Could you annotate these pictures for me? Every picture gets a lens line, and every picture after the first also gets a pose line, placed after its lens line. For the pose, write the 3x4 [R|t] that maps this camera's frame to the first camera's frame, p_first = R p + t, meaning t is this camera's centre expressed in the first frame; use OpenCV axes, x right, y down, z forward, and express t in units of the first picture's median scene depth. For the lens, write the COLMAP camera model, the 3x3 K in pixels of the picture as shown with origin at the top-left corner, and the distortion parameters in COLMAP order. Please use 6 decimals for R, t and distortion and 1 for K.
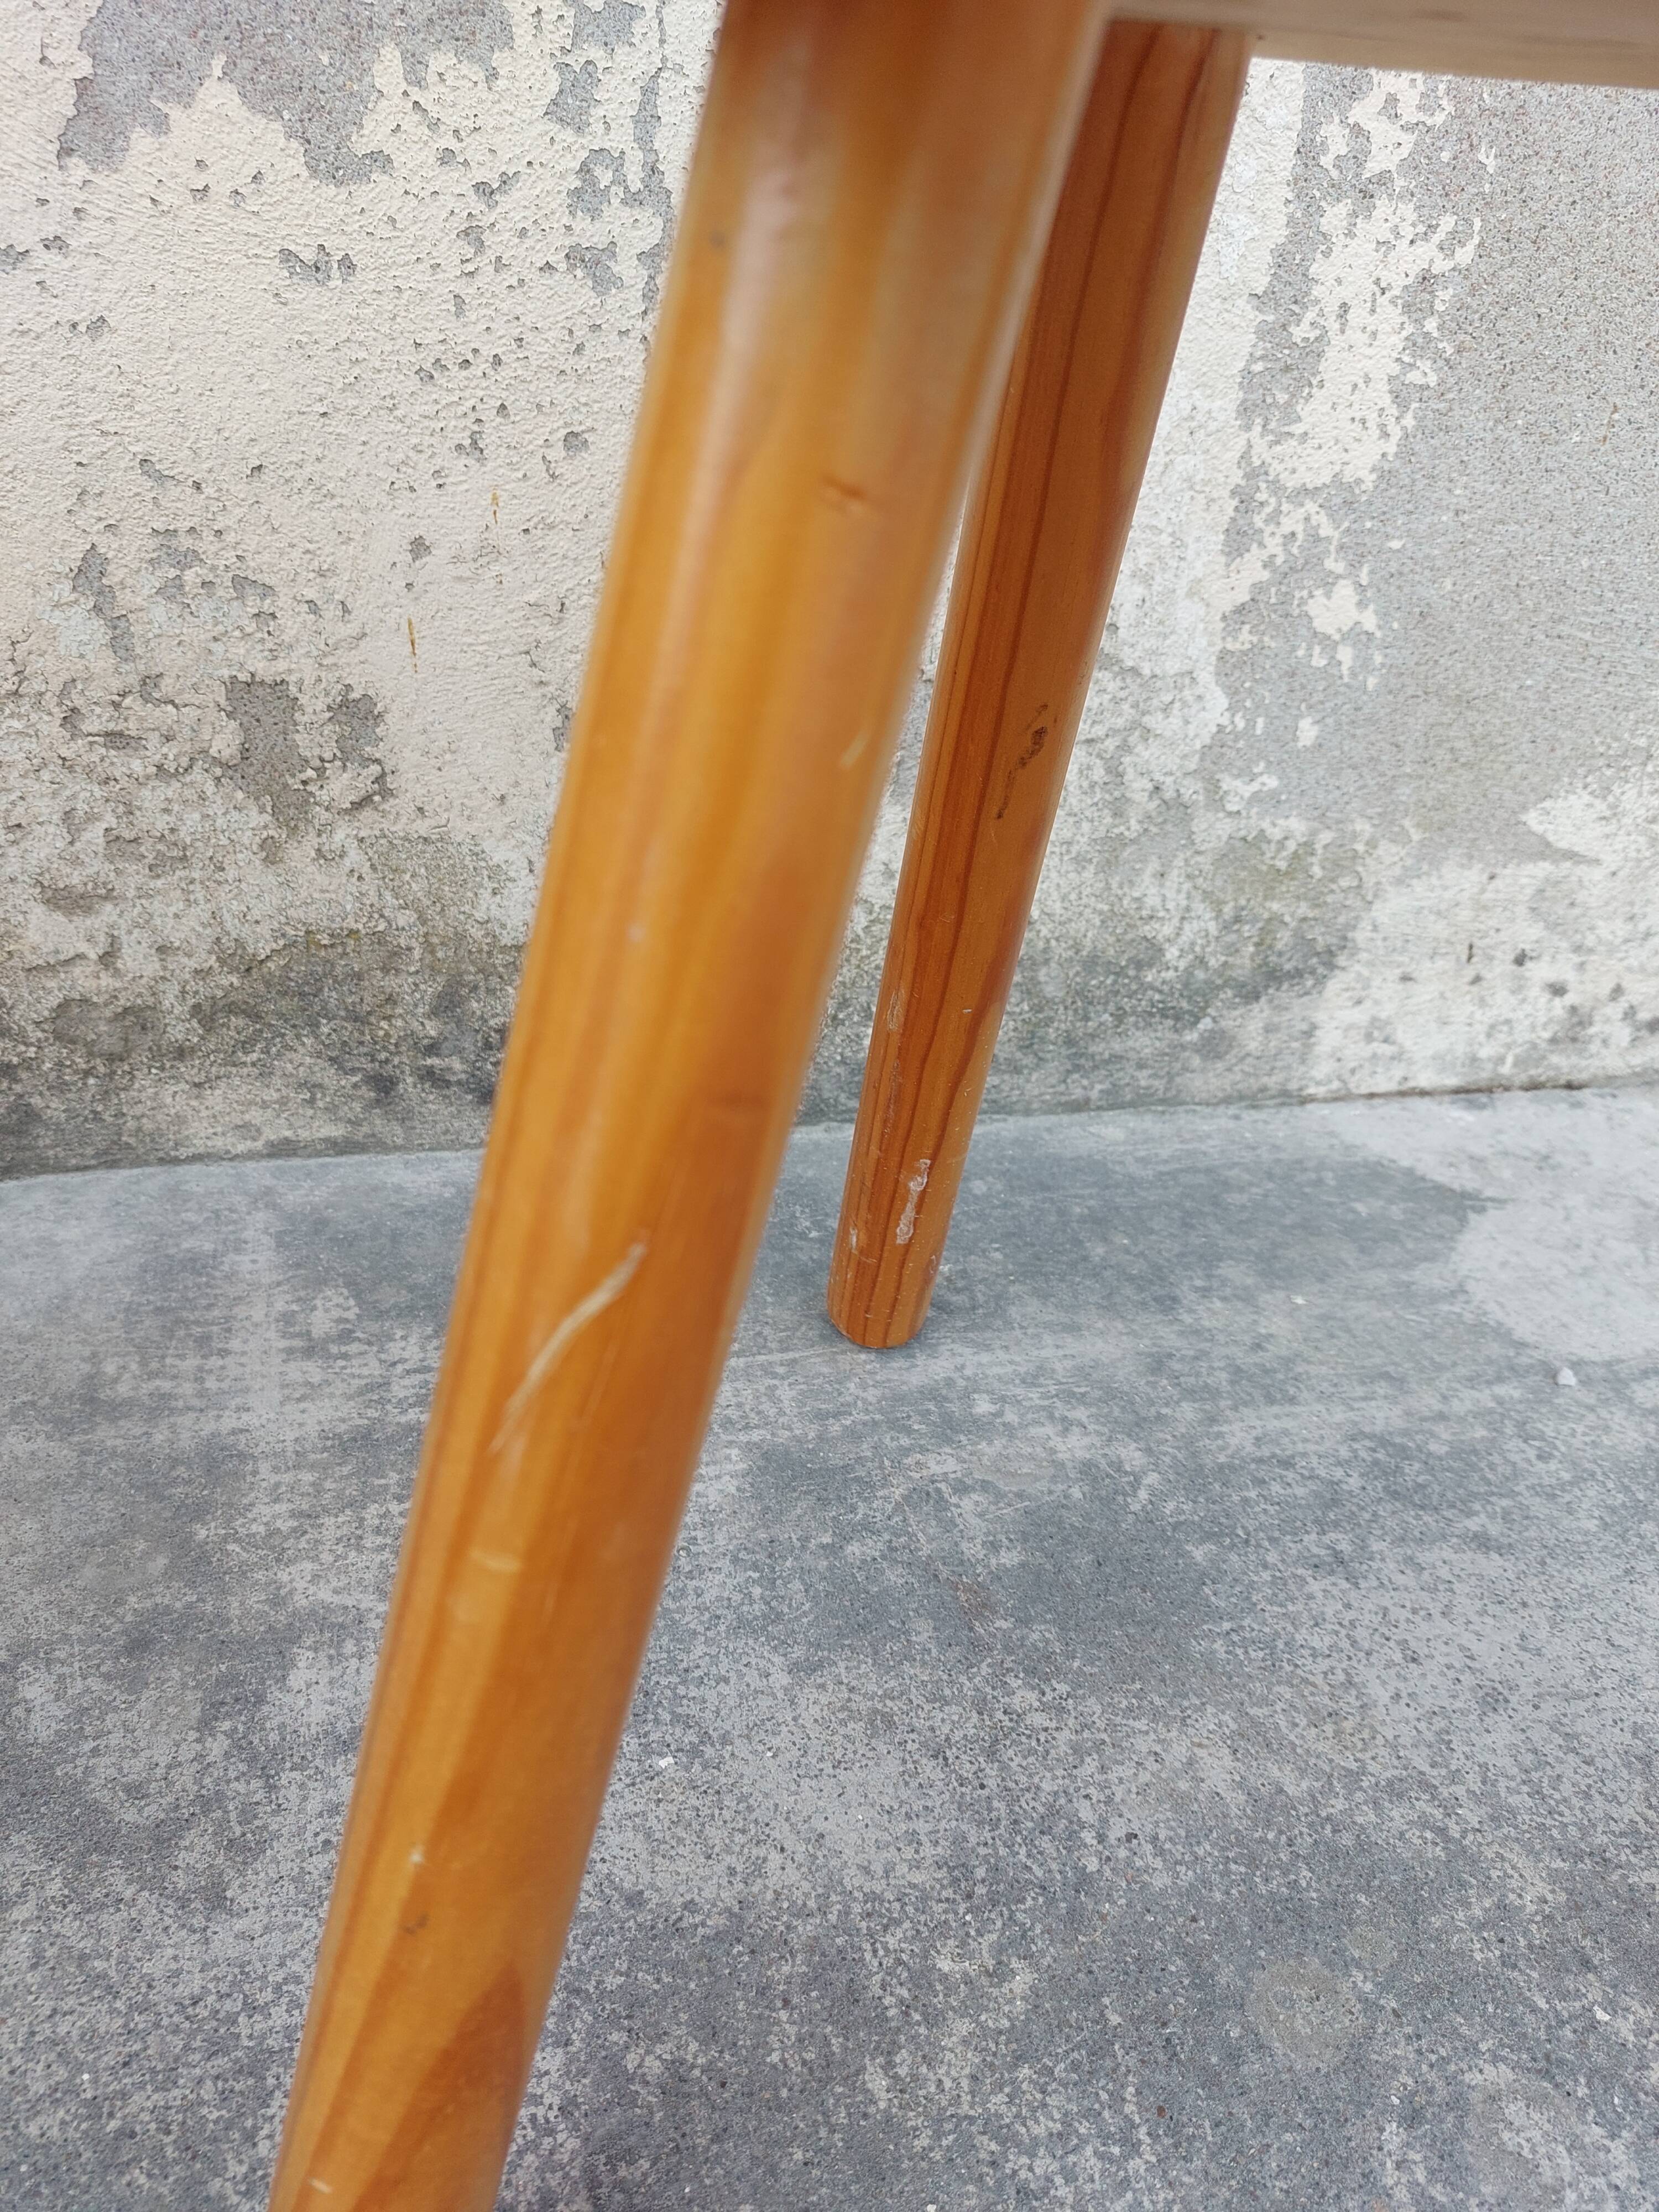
lens RADIAL K [[1622.0, 0, 861.1], [0, 1622.0, 1123.3], [0, 0, 1]] dist [0.022941, -0.032573]
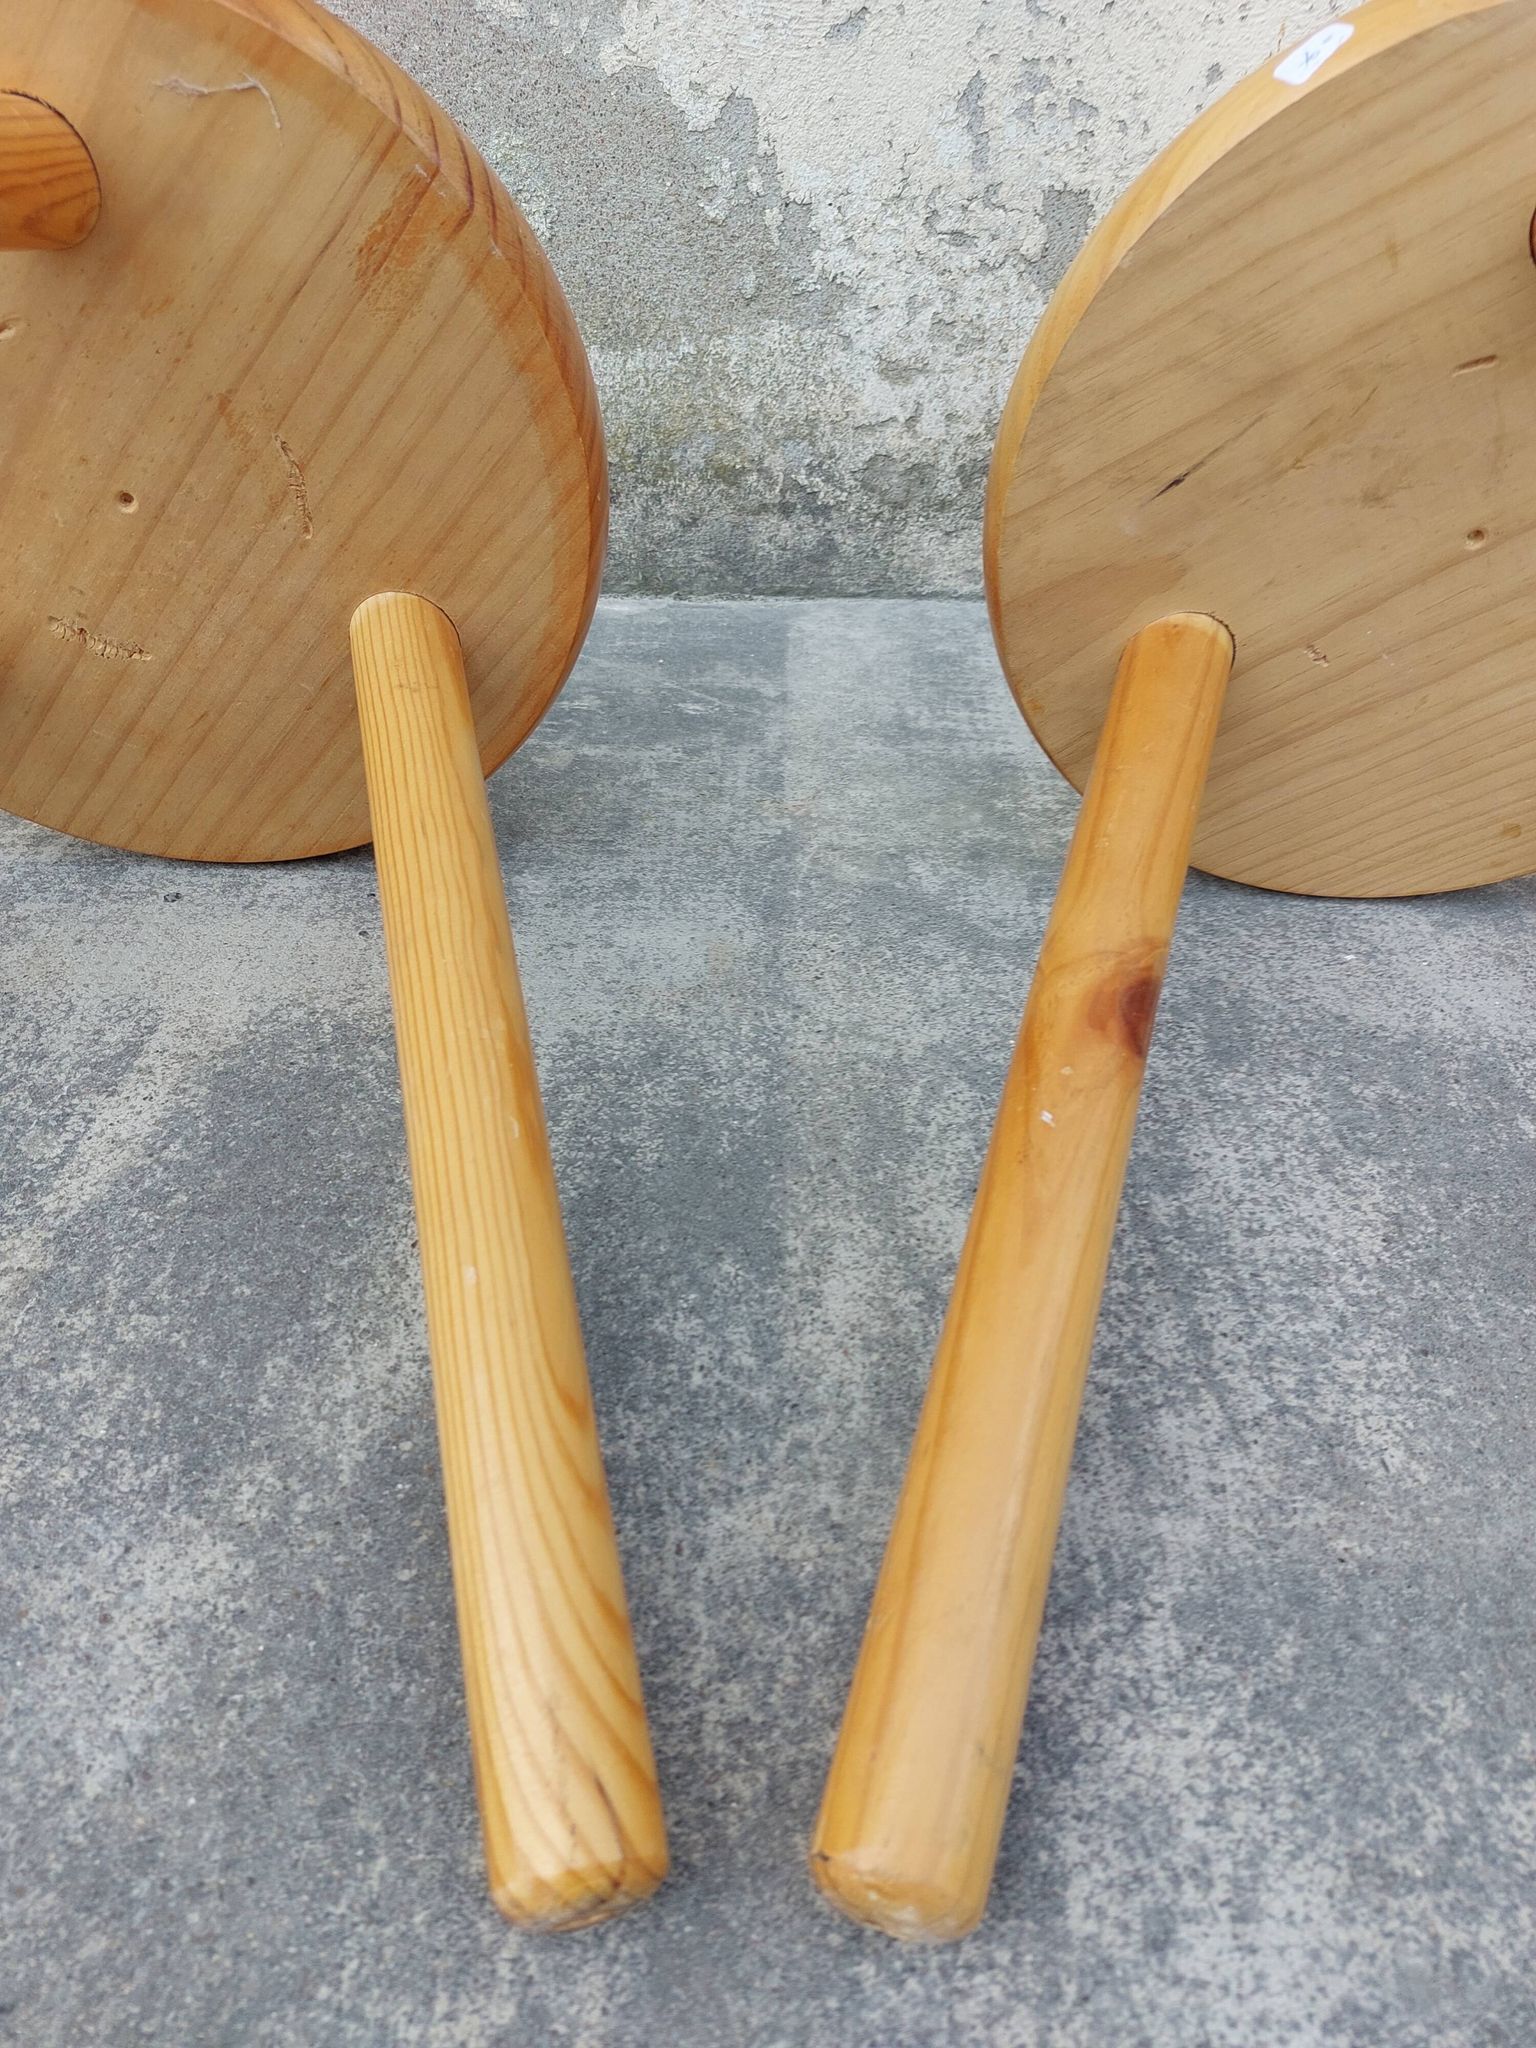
lens RADIAL K [[1481.1, 0, 766.9], [0, 1481.1, 1064.5], [0, 0, 1]] dist [0.052853, -0.065650]
pose [[0.963305, 0.127103, -0.236406, -0.237832], [-0.088141, 0.981725, 0.168665, 0.249849], [0.253523, -0.141639, 0.956904, -0.333610]]
